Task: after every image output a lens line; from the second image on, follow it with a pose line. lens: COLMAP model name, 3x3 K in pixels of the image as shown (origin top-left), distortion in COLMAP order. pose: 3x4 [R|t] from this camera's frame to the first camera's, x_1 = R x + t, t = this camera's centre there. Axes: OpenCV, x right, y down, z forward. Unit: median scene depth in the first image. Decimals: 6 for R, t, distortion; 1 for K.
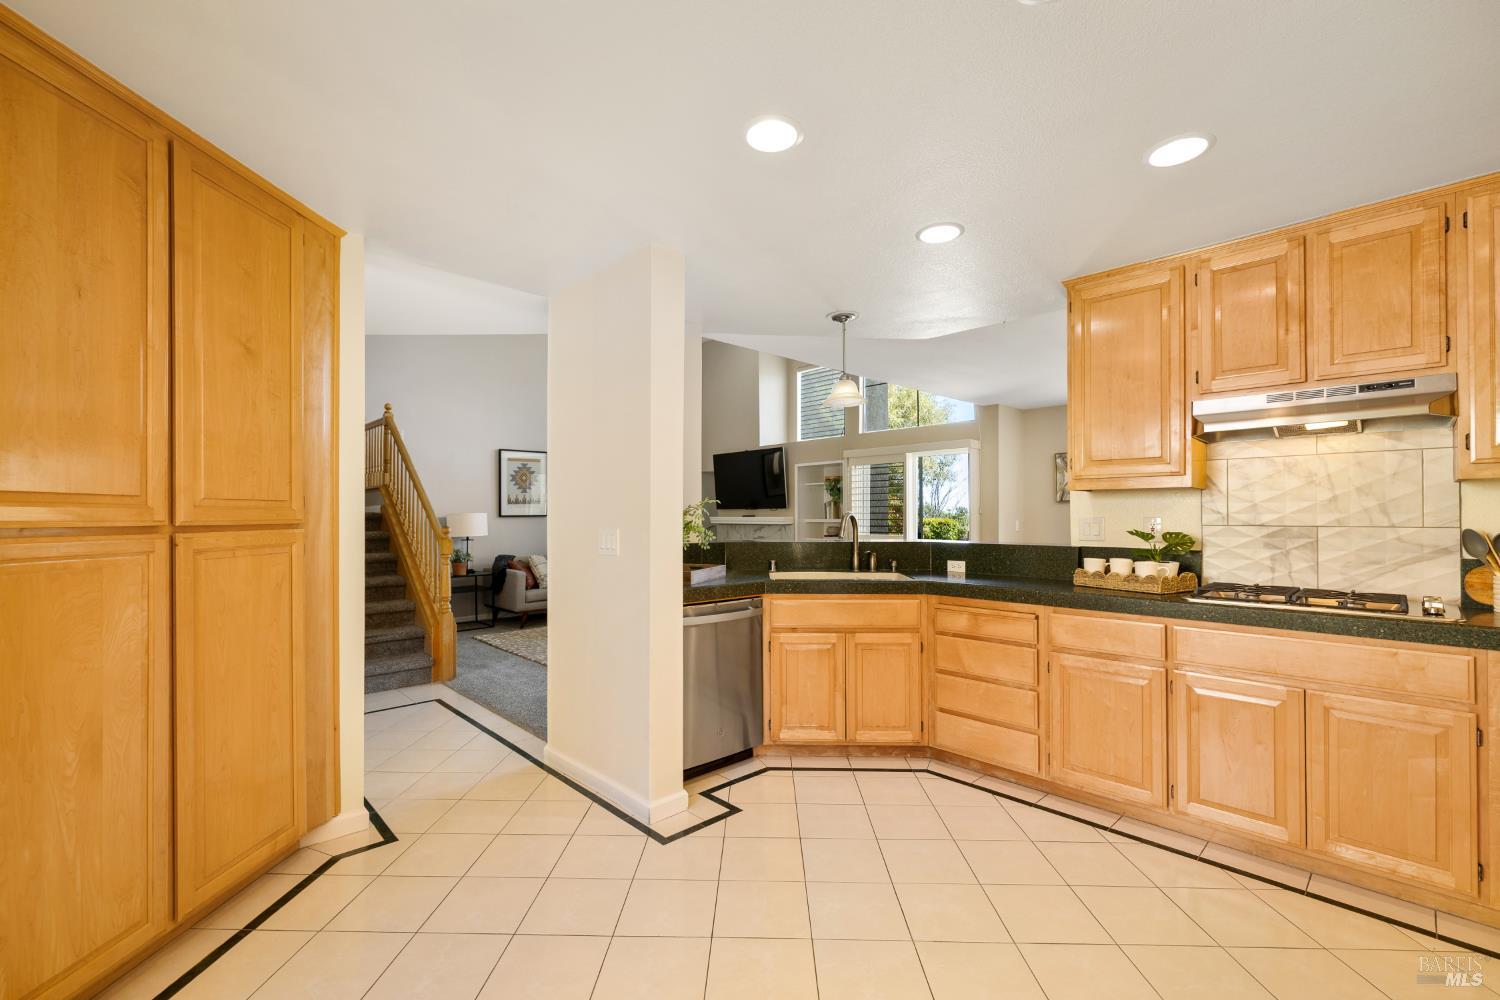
lens RADIAL K [[637.2, 0, 743.6], [0, 637.2, 511.0], [0, 0, 1]] dist [-0.001211, 0.000495]
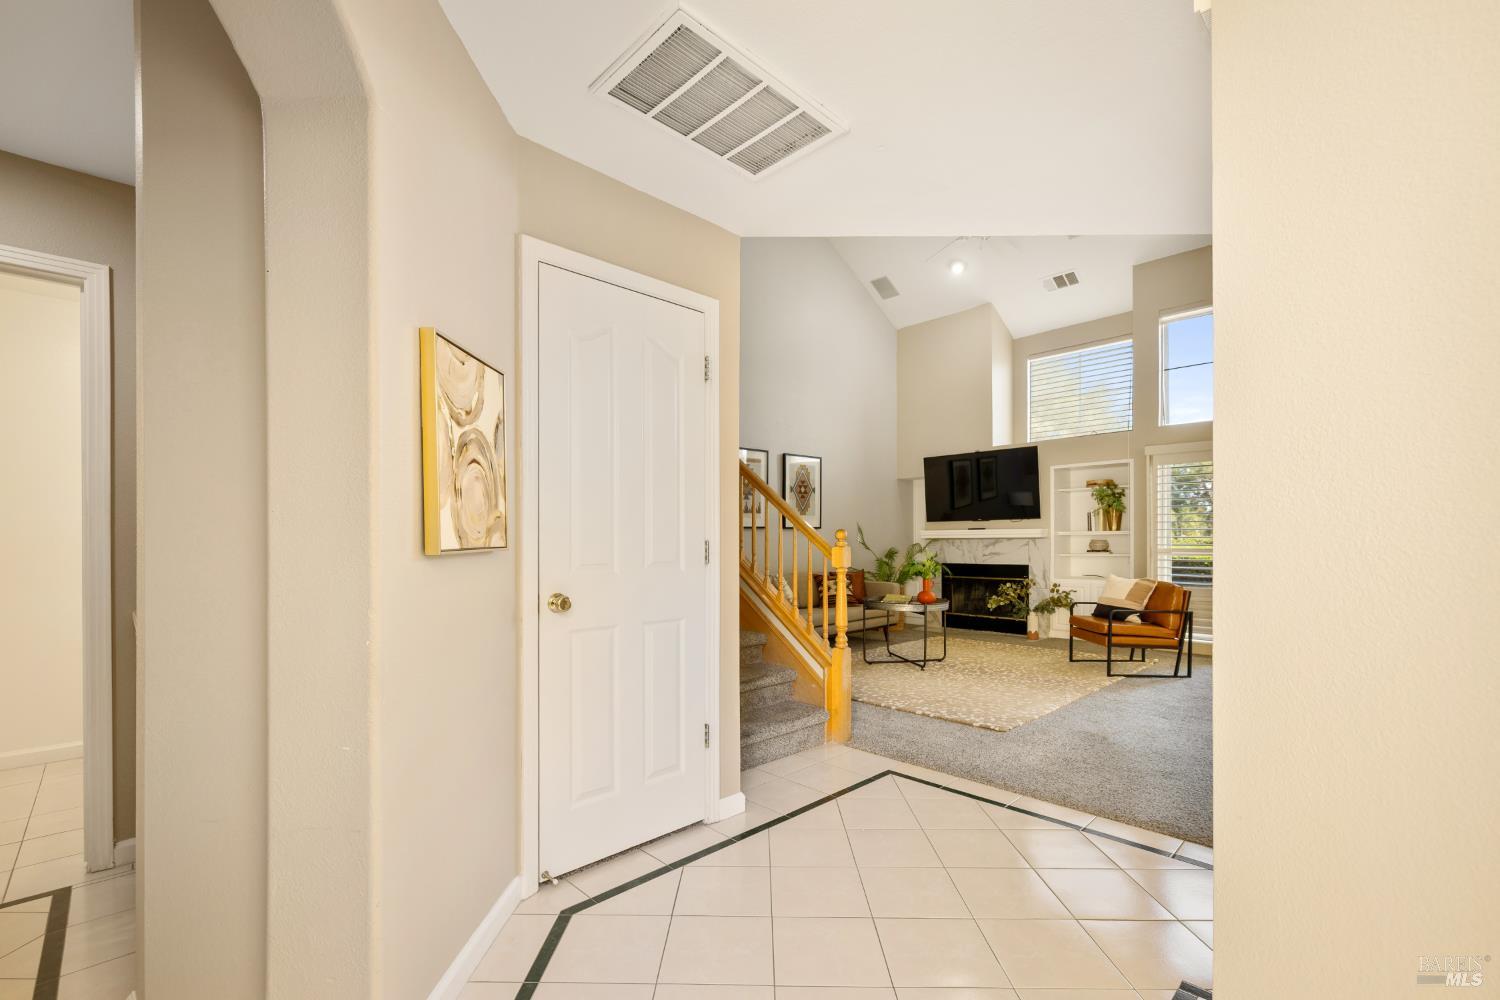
lens RADIAL K [[637.2, 0, 741.1], [0, 637.2, 544.8], [0, 0, 1]] dist [-0.001211, 0.000495]
pose [[0.999999, -0.001636, -0.000345, -0.866362], [0.001641, 0.999889, 0.014780, 0.046361], [0.000321, -0.014780, 0.999891, 0.407877]]
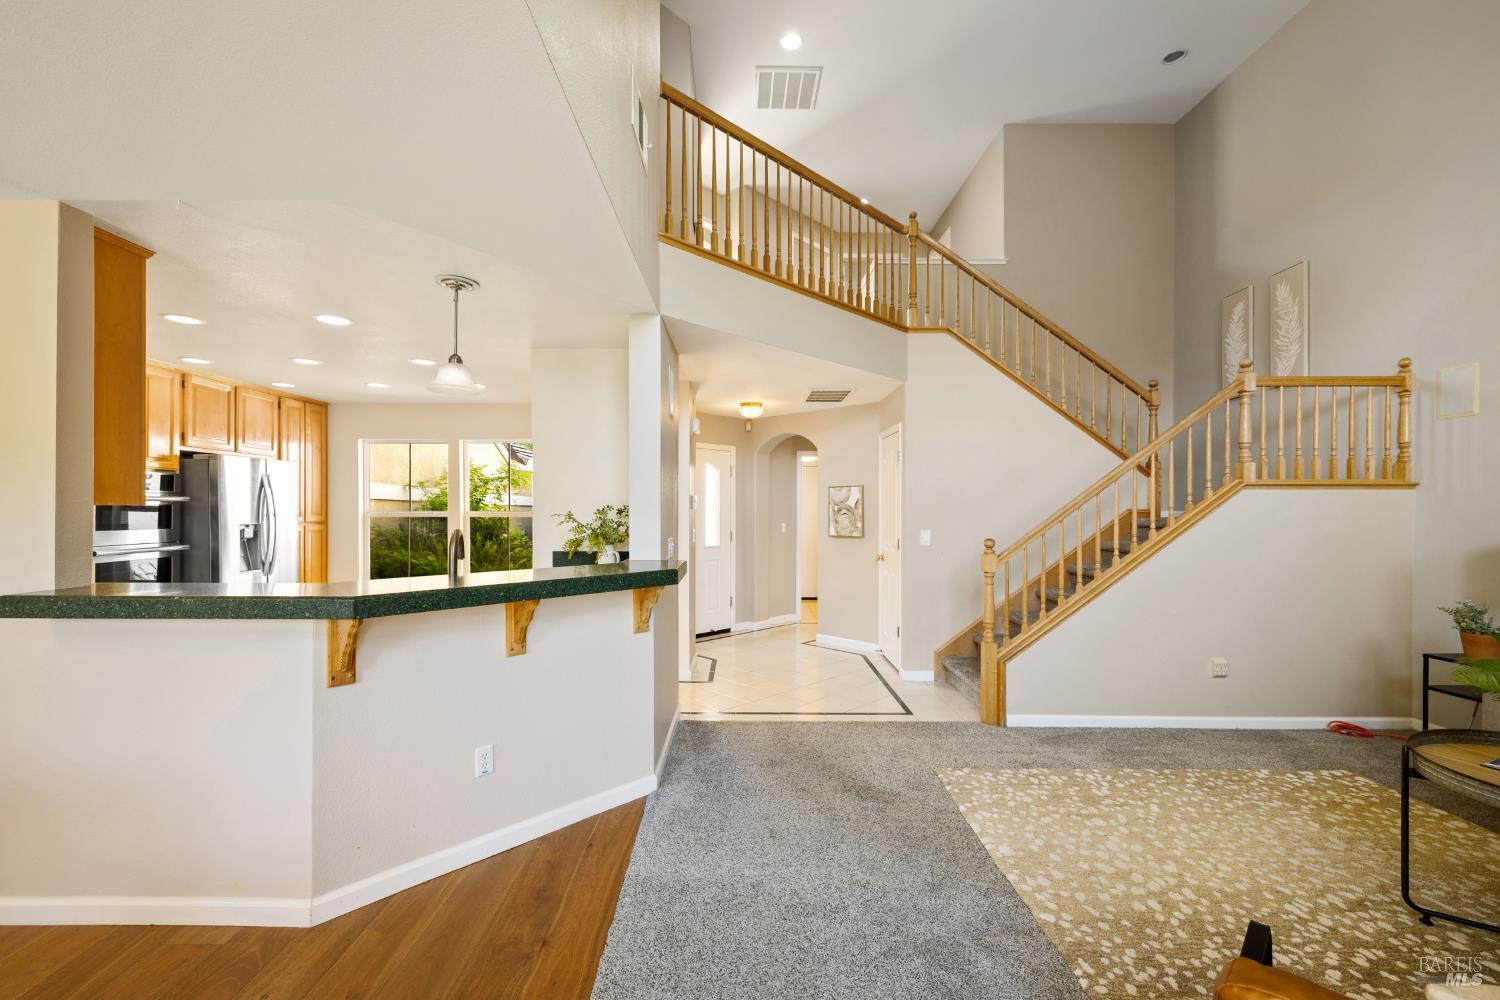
lens RADIAL K [[637.2, 0, 739.4], [0, 637.2, 509.9], [0, 0, 1]] dist [-0.001211, 0.000495]
pose [[-0.691712, 0.001729, -0.722171, 0.539012], [0.005435, 0.999981, -0.002811, -0.018815], [0.722153, -0.005869, -0.691709, 2.002808]]
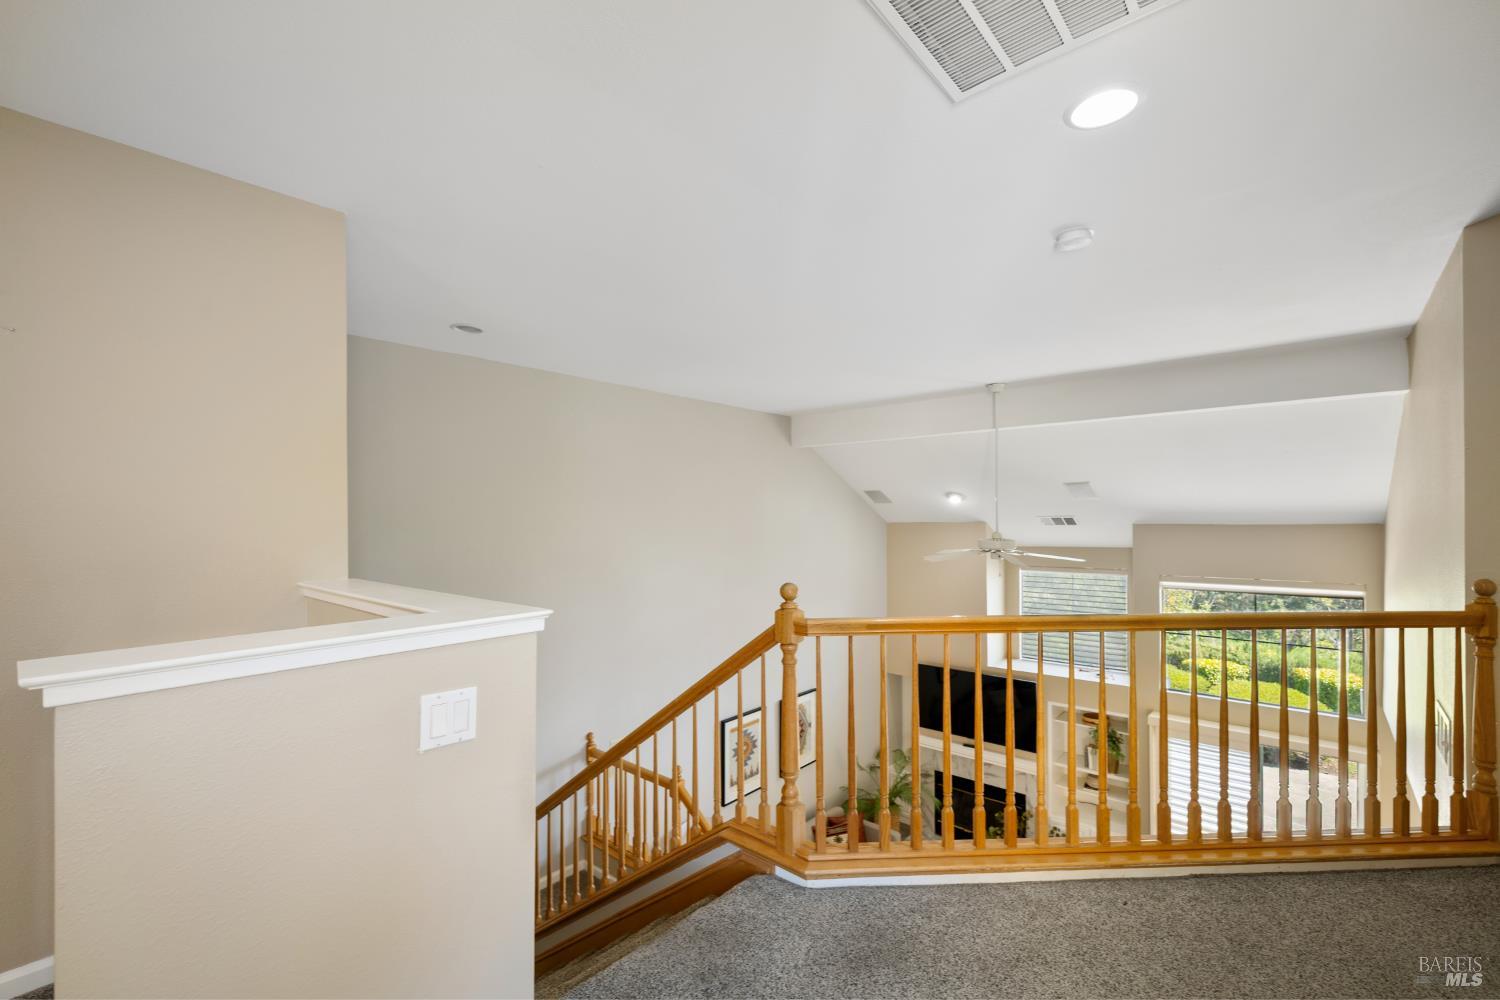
lens RADIAL K [[637.2, 0, 743.9], [0, 637.2, 530.4], [0, 0, 1]] dist [-0.001211, 0.000495]
pose [[0.996822, -0.004479, 0.079530, -1.003554], [0.004034, 0.999975, 0.005763, -0.801237], [-0.079553, -0.005424, 0.996816, 0.536571]]
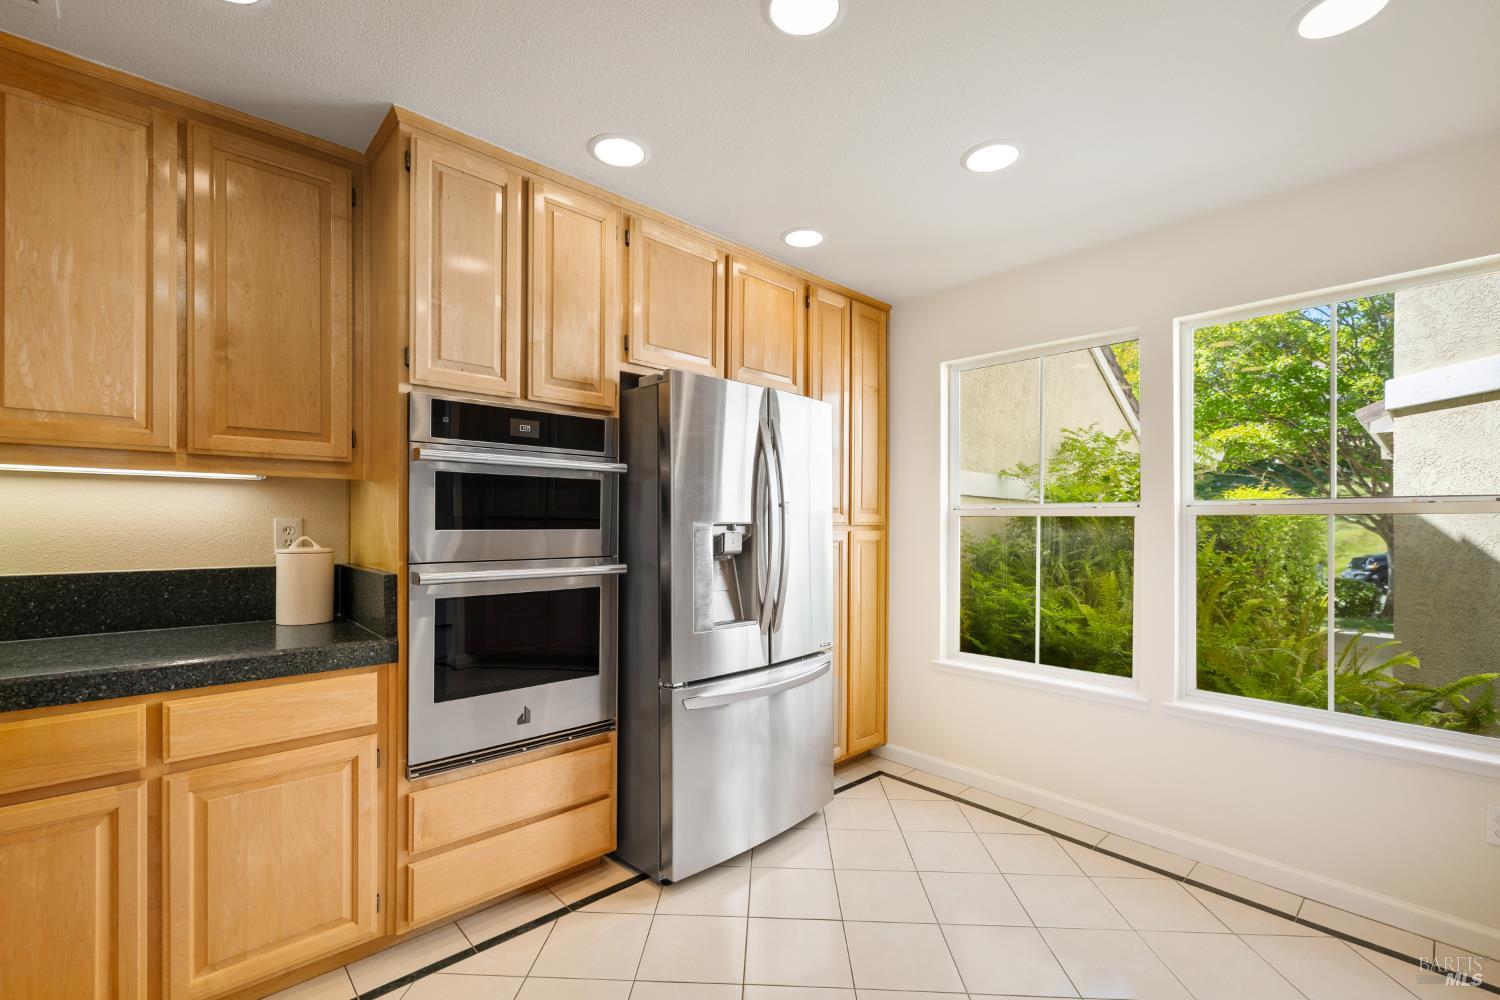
lens RADIAL K [[637.2, 0, 741.5], [0, 637.2, 526.5], [0, 0, 1]] dist [-0.001211, 0.000495]
pose [[-0.999747, -0.003226, 0.022248, 0.229588], [-0.003274, 0.999992, -0.002121, 0.009389], [-0.022241, -0.002193, -0.999750, 0.832063]]
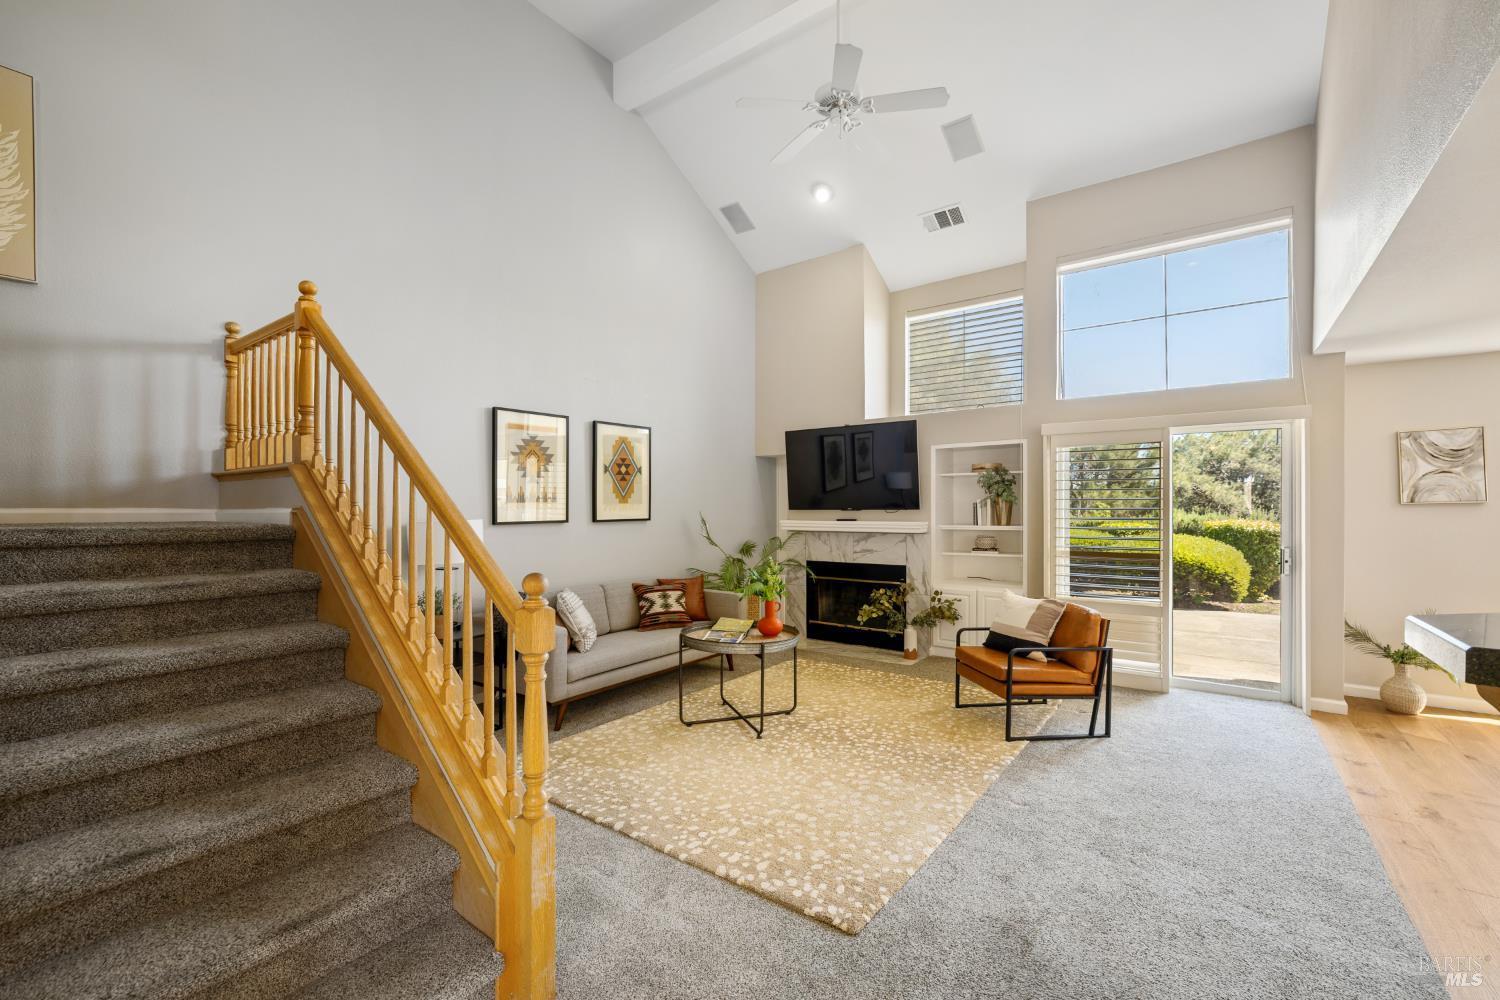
lens RADIAL K [[637.2, 0, 746.3], [0, 637.2, 509.5], [0, 0, 1]] dist [-0.001211, 0.000495]
pose [[0.985327, 0.002437, 0.170661, -0.614795], [-0.003543, 0.999975, 0.006179, -0.020981], [-0.170641, -0.006693, 0.985310, 0.938194]]
